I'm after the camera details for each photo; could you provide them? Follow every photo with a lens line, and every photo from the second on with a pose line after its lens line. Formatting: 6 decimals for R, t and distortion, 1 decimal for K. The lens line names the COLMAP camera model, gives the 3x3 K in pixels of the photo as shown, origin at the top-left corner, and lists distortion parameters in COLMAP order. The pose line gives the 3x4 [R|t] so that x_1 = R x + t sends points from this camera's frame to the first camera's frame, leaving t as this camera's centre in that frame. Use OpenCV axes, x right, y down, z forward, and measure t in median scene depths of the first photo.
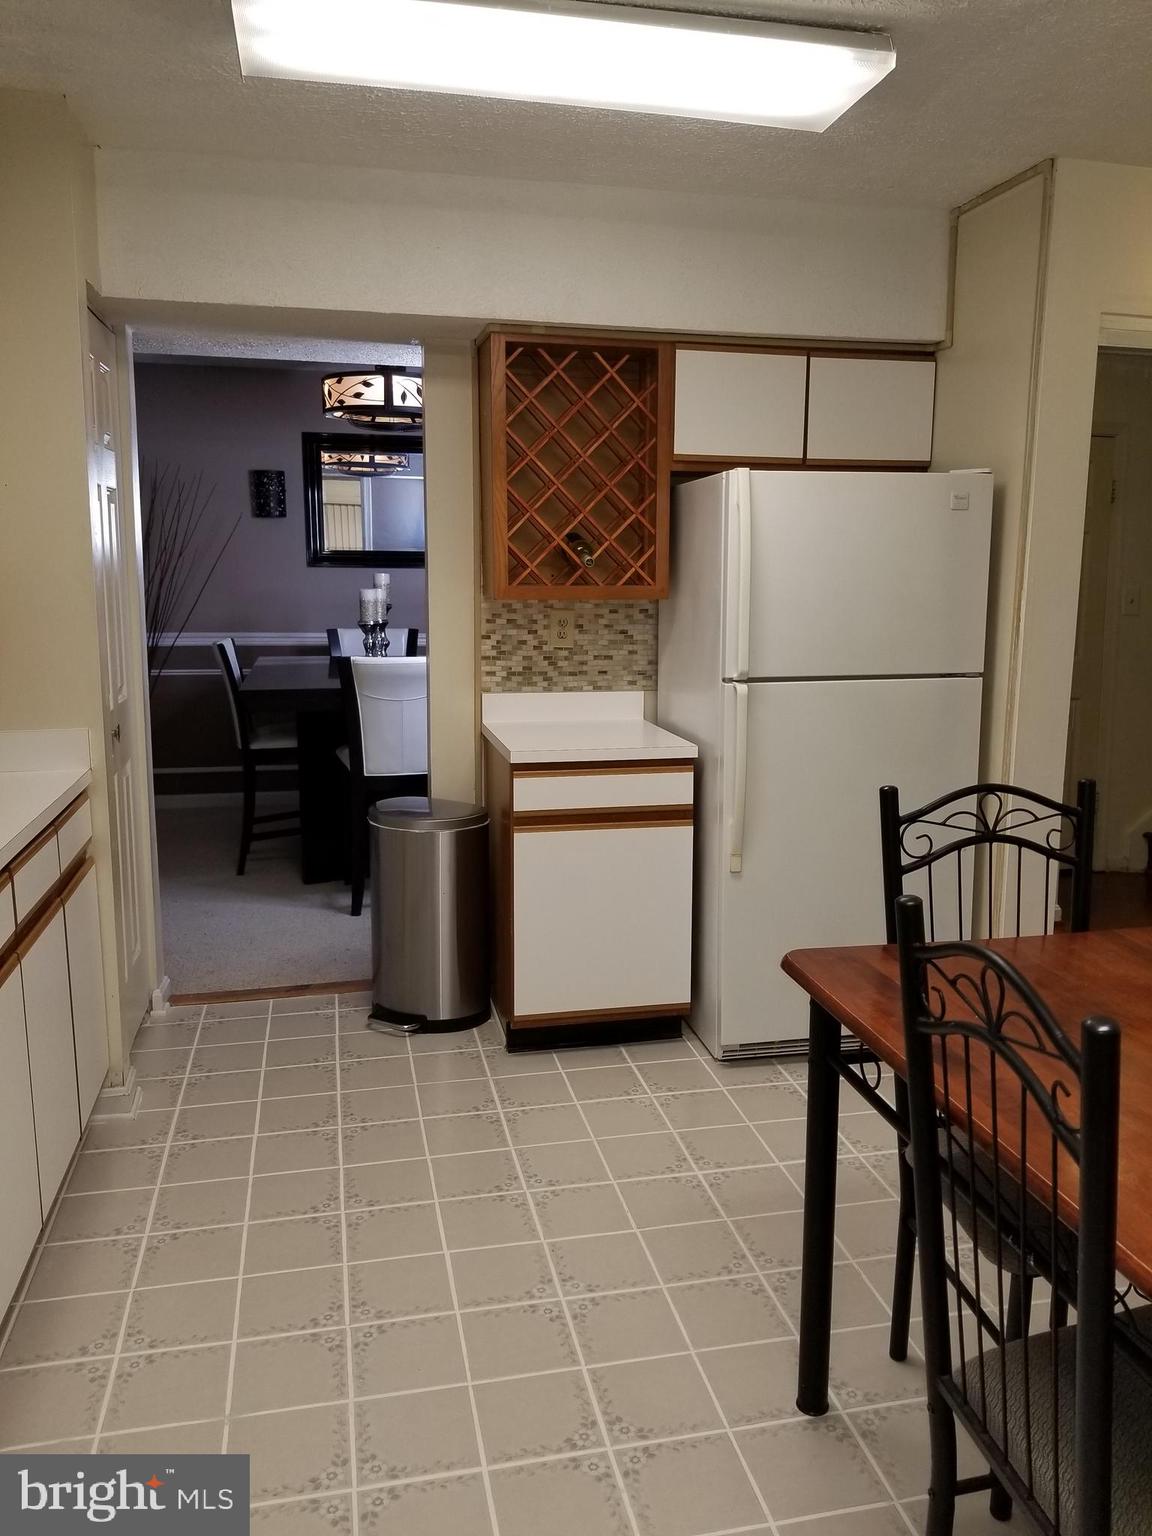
lens RADIAL K [[1170.4, 0, 579.2], [0, 1170.4, 745.1], [0, 0, 1]] dist [0.086816, -0.136436]
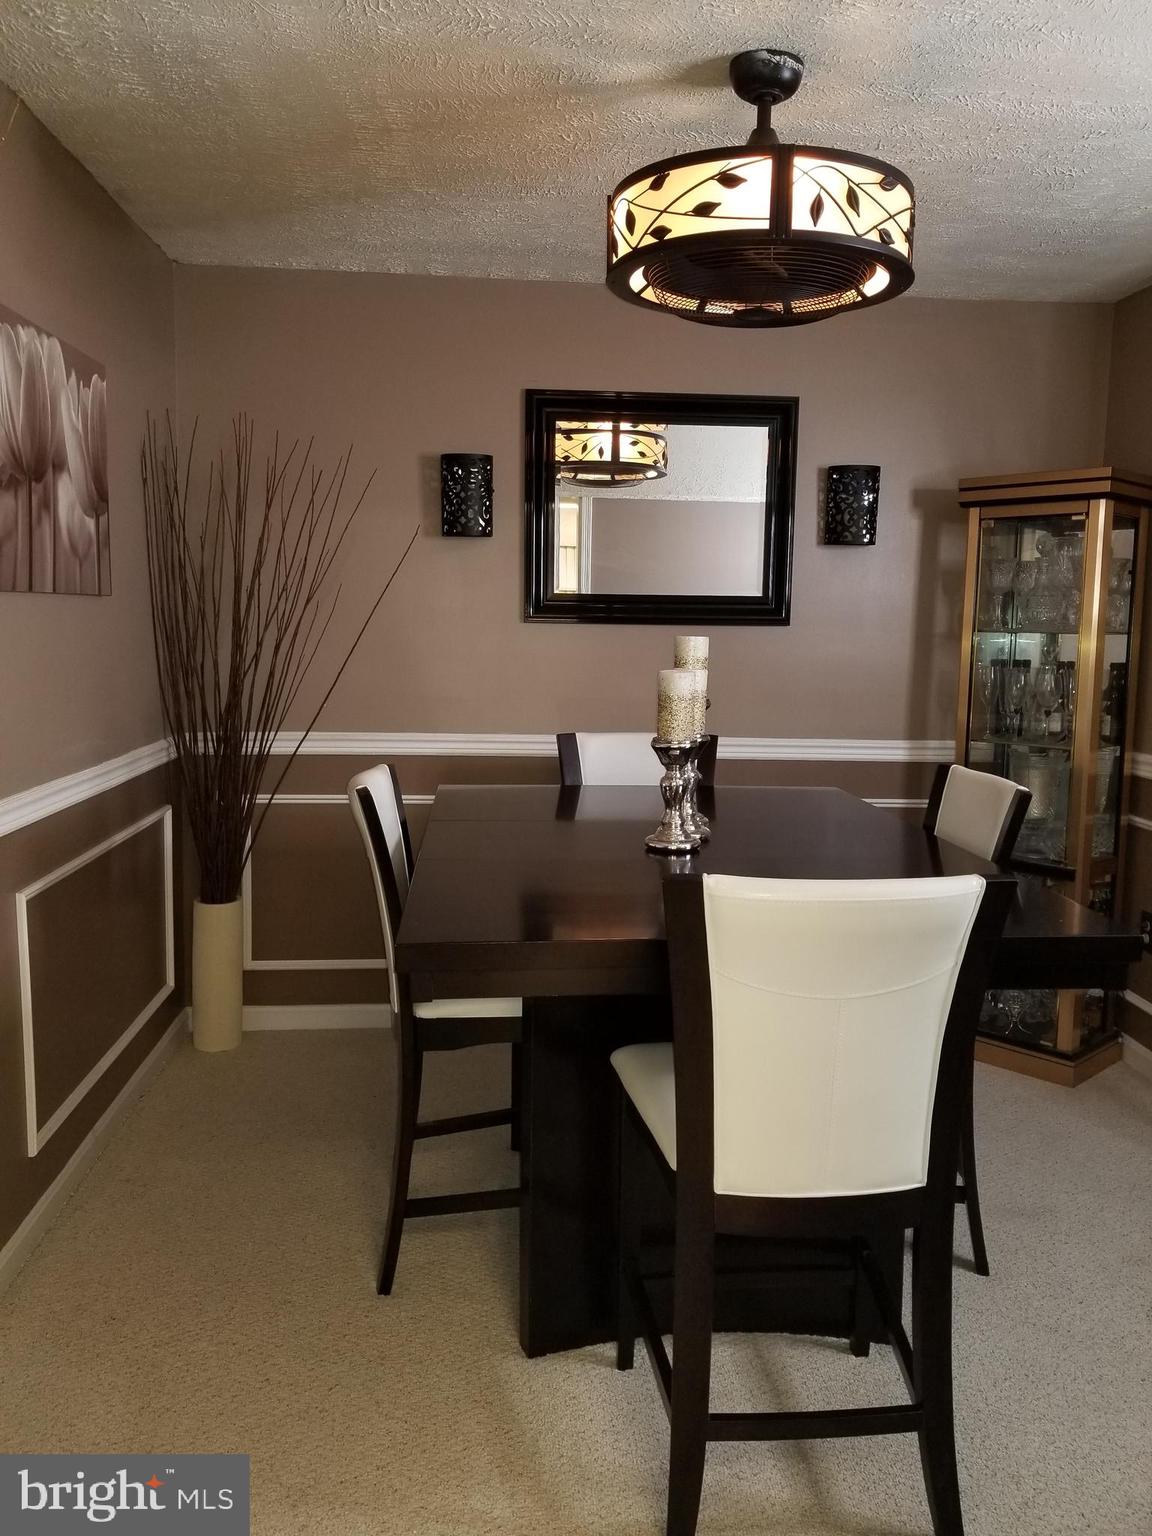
lens RADIAL K [[1198.3, 0, 576.0], [0, 1198.3, 768.0], [0, 0, 1]] dist [0.002068, -0.007020]
pose [[0.990025, 0.028592, -0.137962, -0.154727], [-0.032718, 0.999080, -0.027730, -0.081444], [0.137042, 0.031967, 0.990049, 0.538159]]
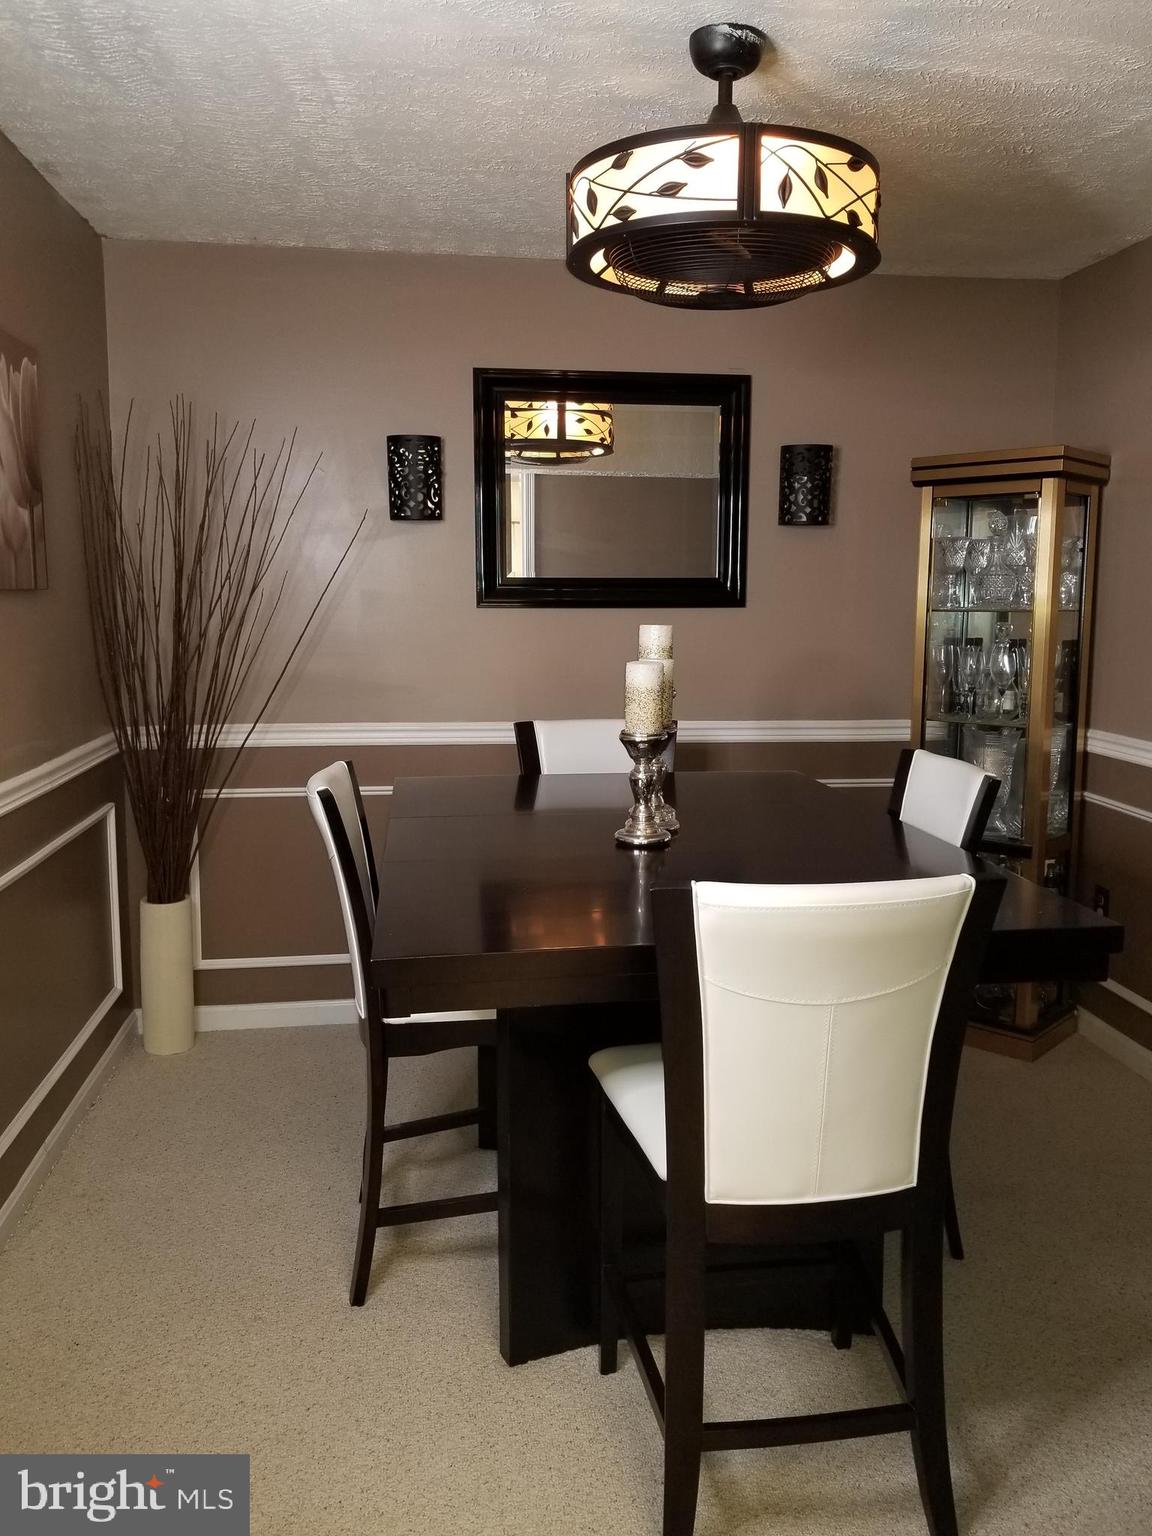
lens RADIAL K [[1203.0, 0, 580.0], [0, 1203.0, 763.9], [0, 0, 1]] dist [-0.003526, -0.001711]
pose [[0.996440, 0.010239, -0.083681, -0.166897], [-0.011110, 0.999889, -0.009950, -0.089792], [0.083570, 0.010844, 0.996443, 0.545660]]
